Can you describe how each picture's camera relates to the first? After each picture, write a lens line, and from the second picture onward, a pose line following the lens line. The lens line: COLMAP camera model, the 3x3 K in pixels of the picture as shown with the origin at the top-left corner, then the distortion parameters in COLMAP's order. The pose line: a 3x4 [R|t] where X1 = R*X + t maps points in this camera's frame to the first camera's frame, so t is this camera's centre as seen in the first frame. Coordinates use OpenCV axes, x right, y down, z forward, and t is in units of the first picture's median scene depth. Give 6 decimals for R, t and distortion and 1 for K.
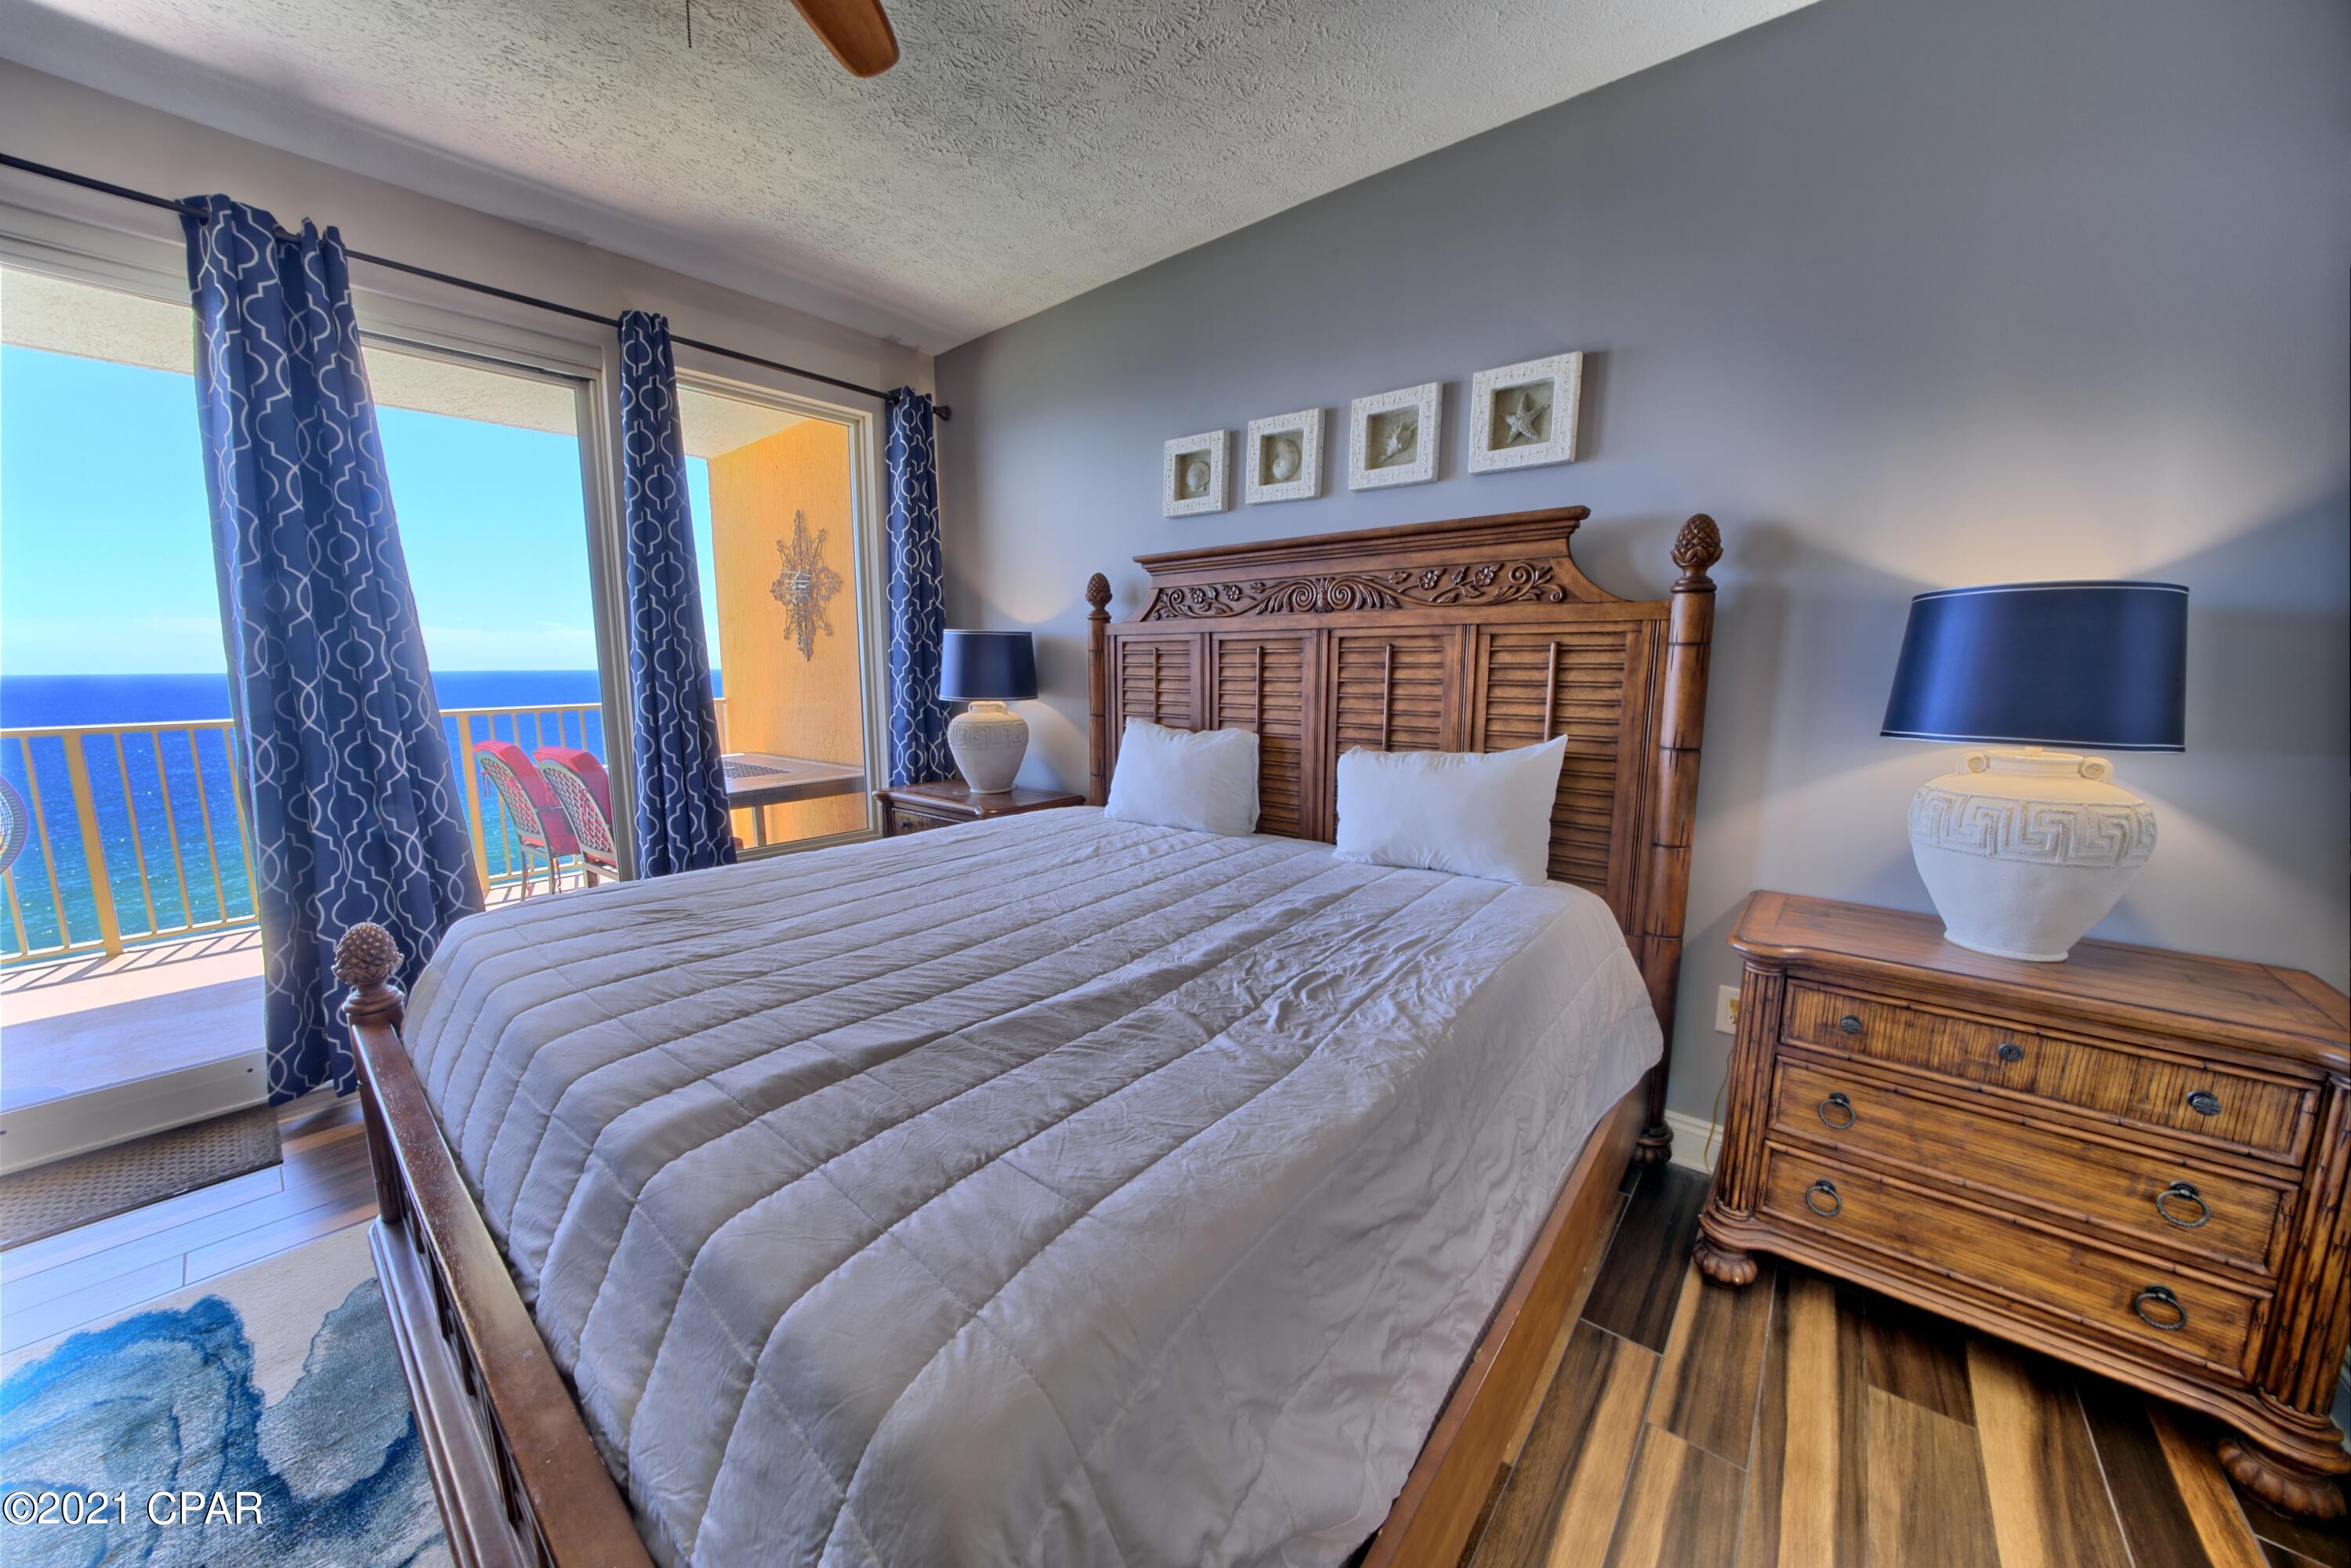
lens RADIAL K [[807.5, 0, 1171.9], [0, 807.5, 782.6], [0, 0, 1]] dist [-0.029219, 0.003408]
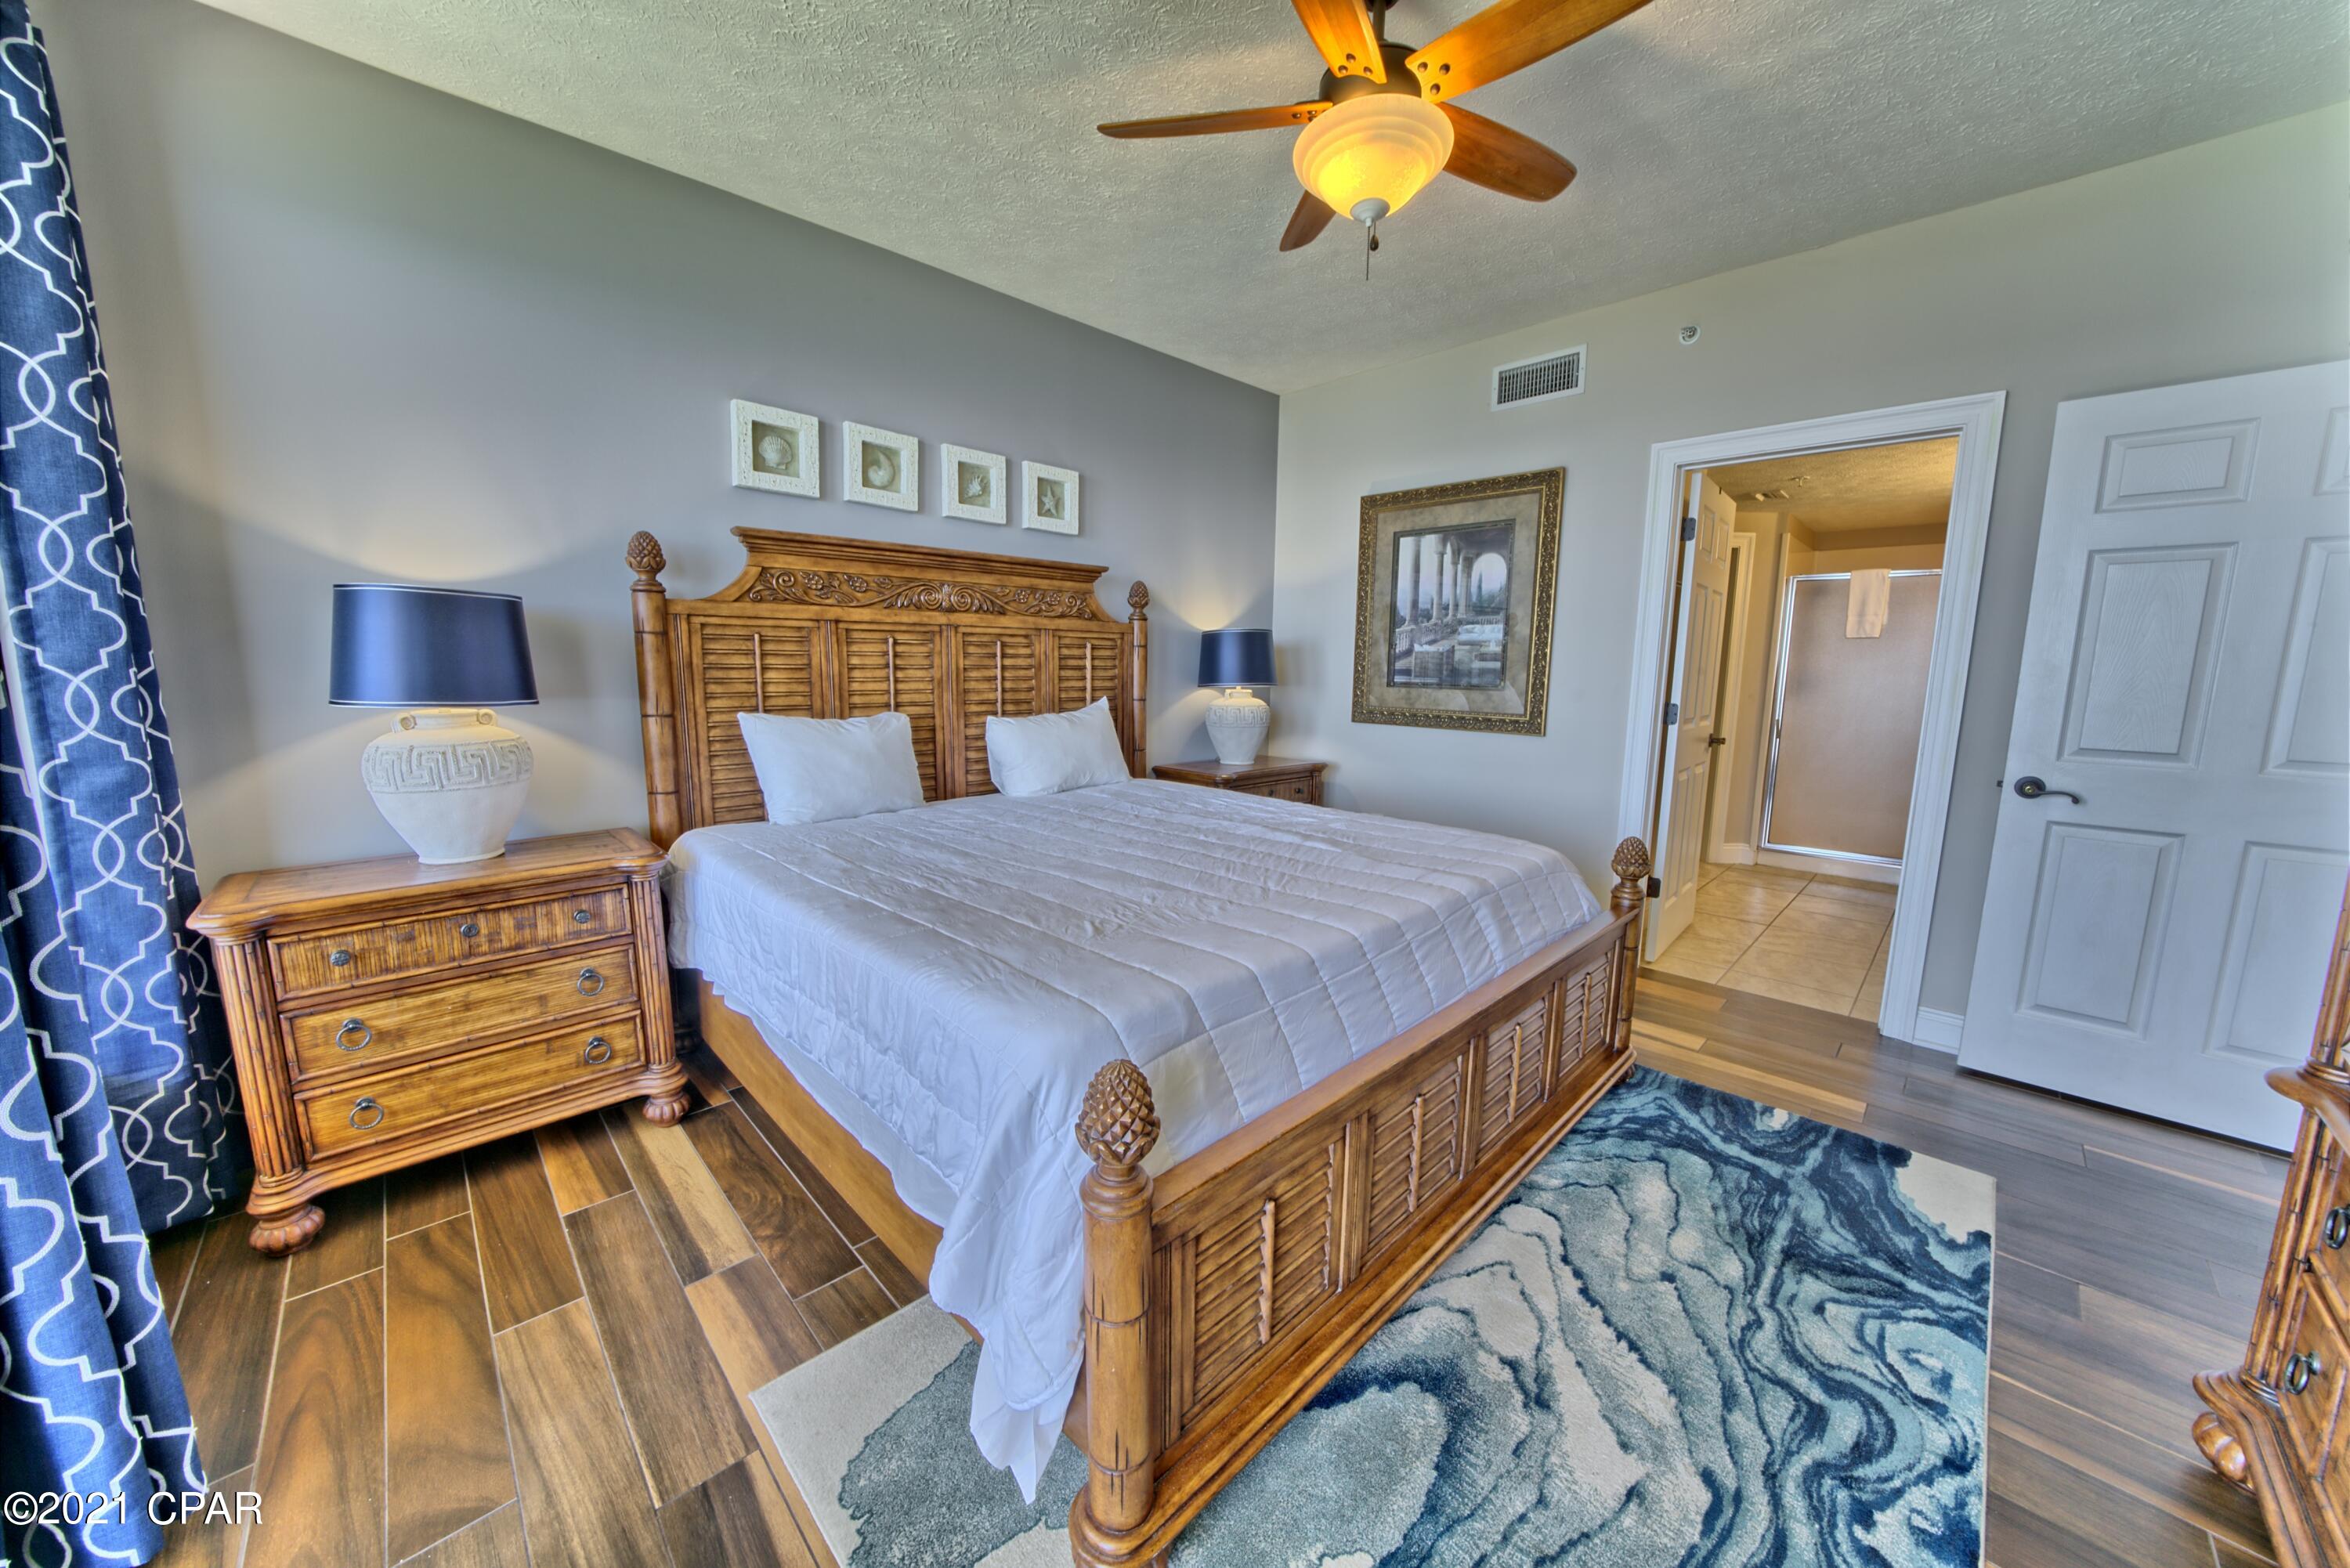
lens RADIAL K [[811.3, 0, 1173.1], [0, 811.3, 778.5], [0, 0, 1]] dist [-0.026104, 0.003876]
pose [[0.099388, -0.139701, 0.985193, -1.050527], [0.132626, 0.983121, 0.126028, -0.072388], [-0.986171, 0.118137, 0.116238, 0.558827]]
